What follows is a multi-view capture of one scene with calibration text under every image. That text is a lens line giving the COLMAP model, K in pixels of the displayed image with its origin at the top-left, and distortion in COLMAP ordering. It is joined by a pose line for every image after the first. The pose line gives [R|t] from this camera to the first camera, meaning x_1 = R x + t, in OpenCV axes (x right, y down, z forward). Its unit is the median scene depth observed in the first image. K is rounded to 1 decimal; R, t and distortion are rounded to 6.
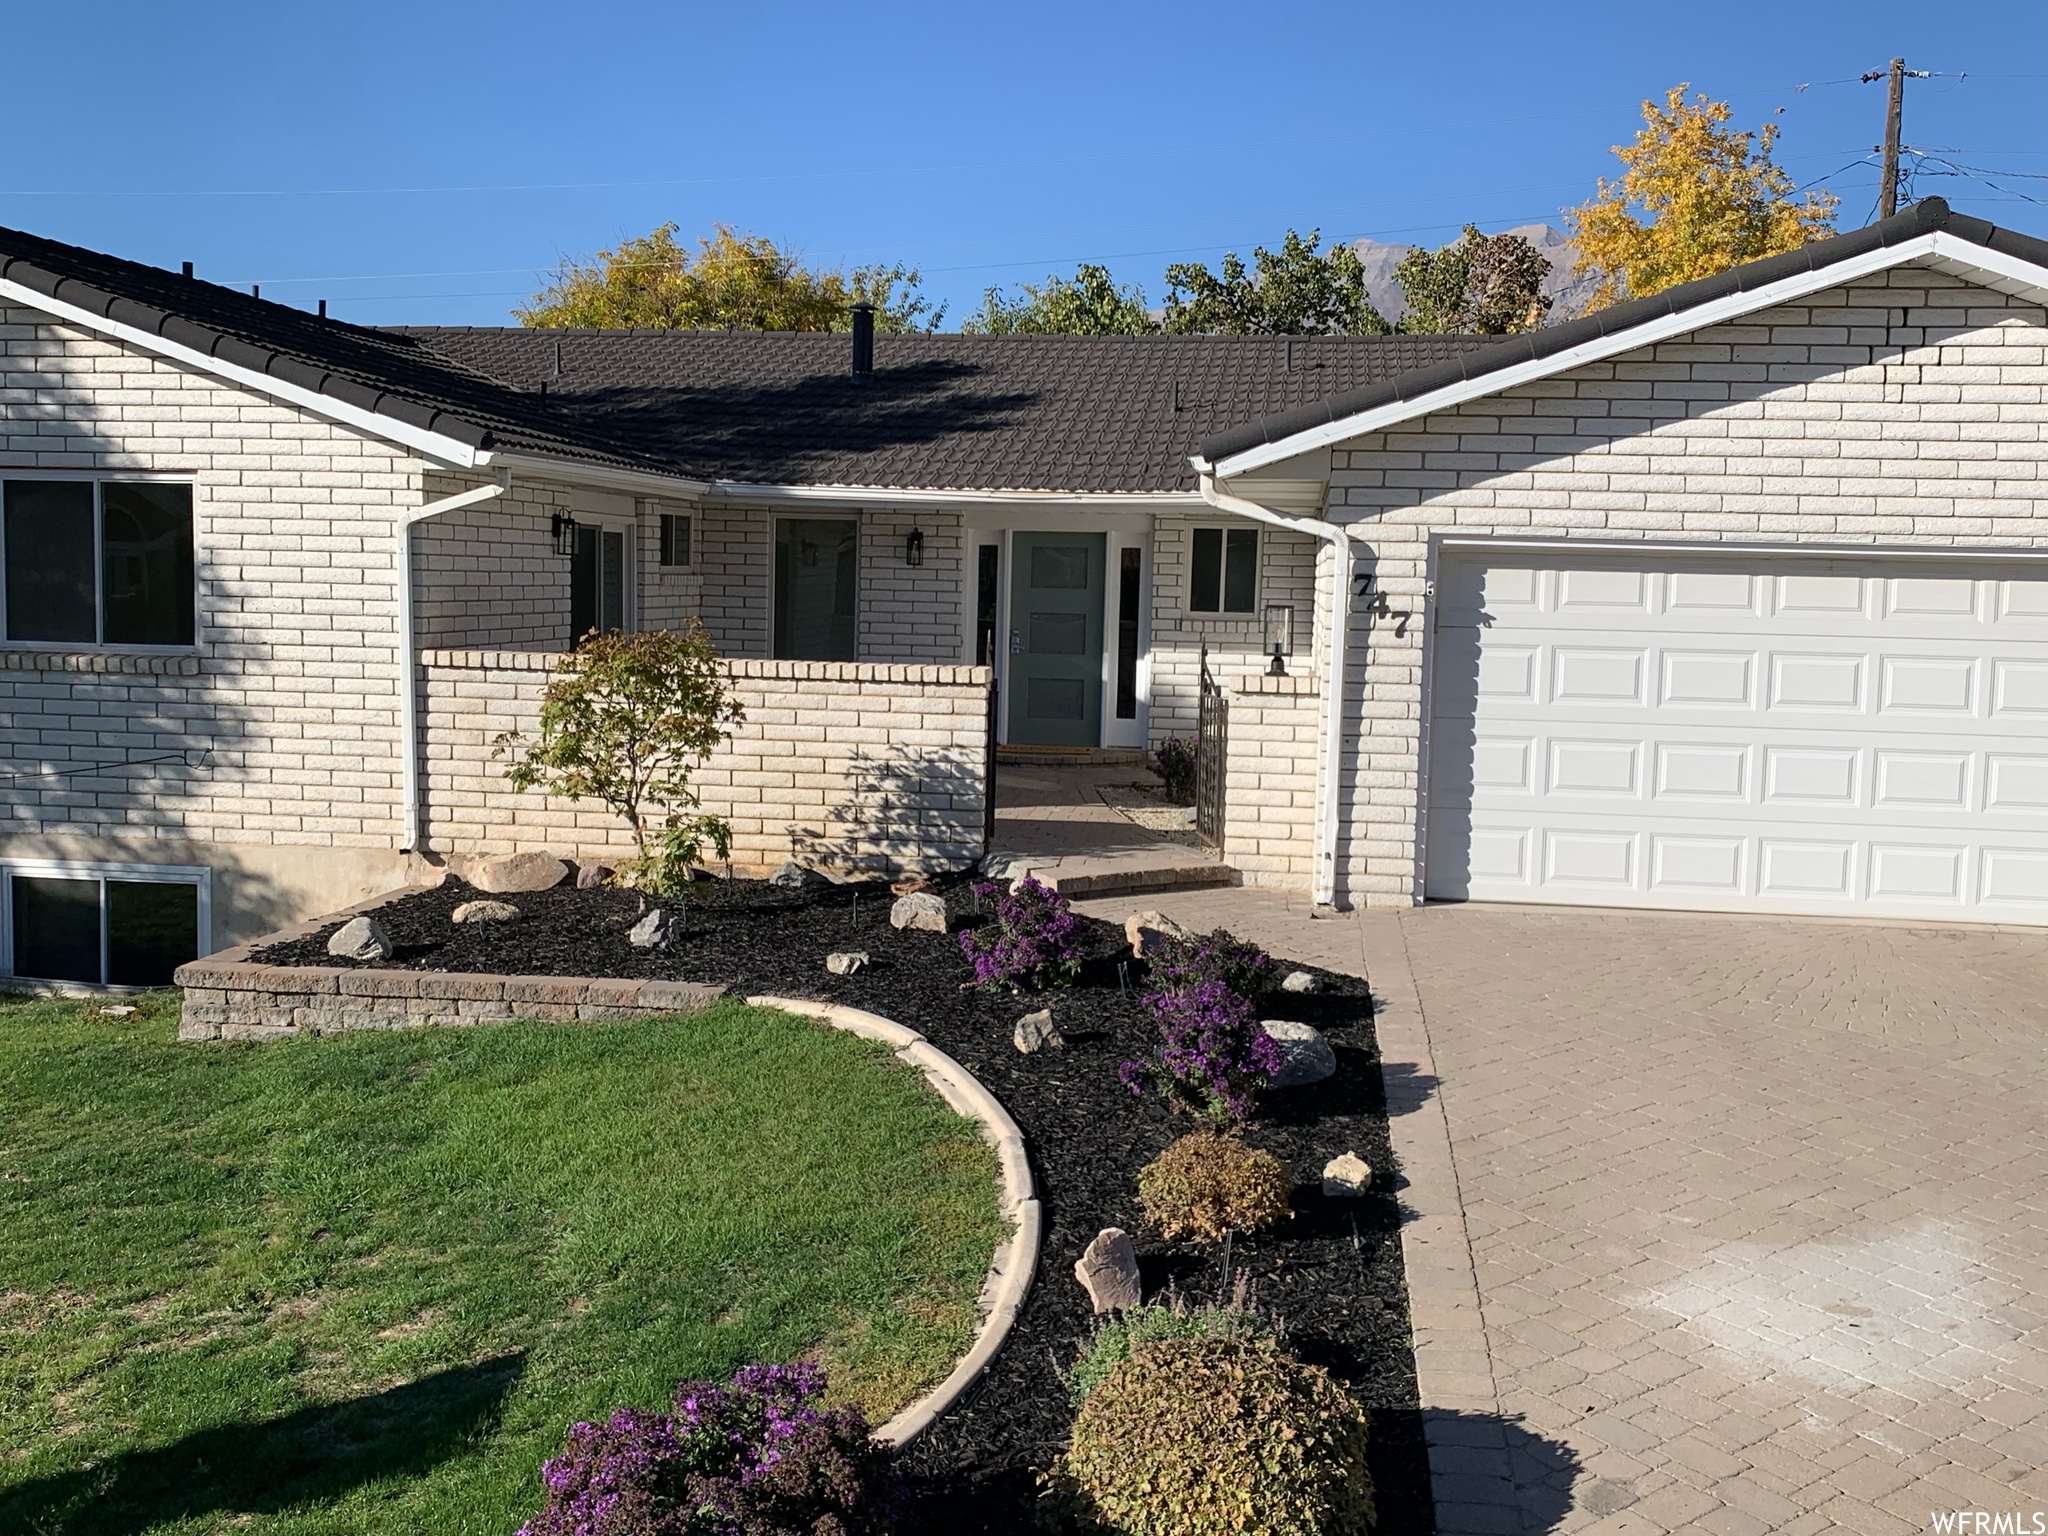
lens RADIAL K [[2027.9, 0, 1023.8], [0, 2027.9, 769.4], [0, 0, 1]] dist [-0.004416, 0.000000]
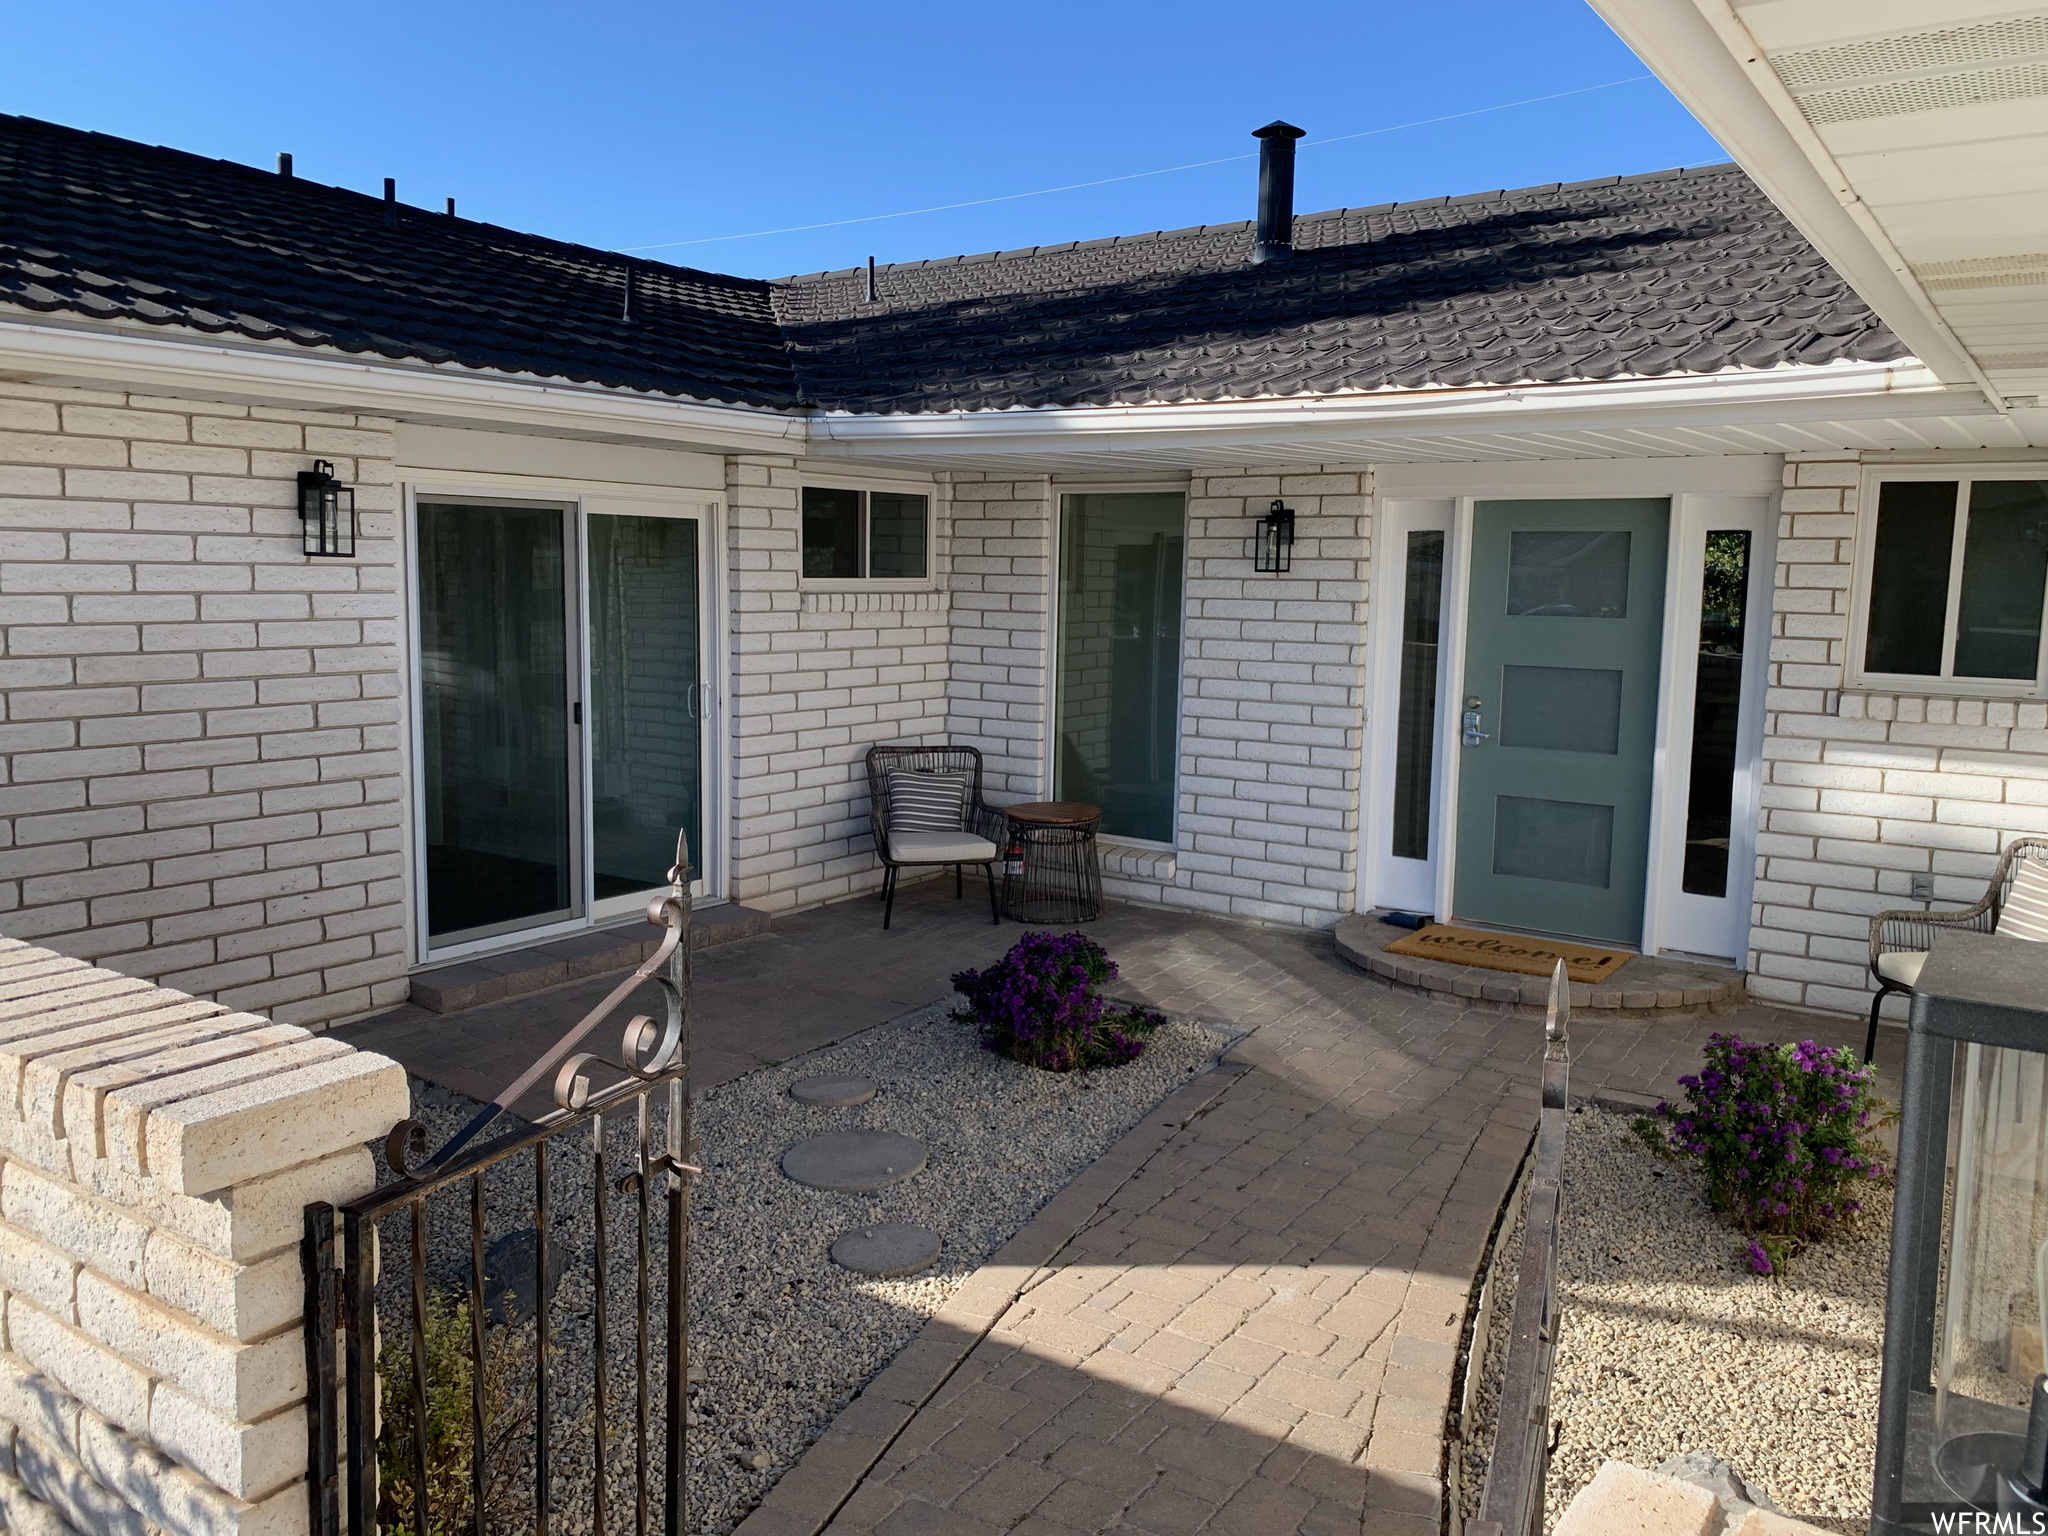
lens RADIAL K [[1553.3, 0, 1020.9], [0, 1553.3, 754.3], [0, 0, 1]] dist [0.003082, -0.005881]
pose [[0.886262, 0.044799, -0.461012, 0.075488], [-0.038895, 0.998994, 0.022305, -0.060025], [0.461548, -0.001837, 0.887114, 0.611802]]
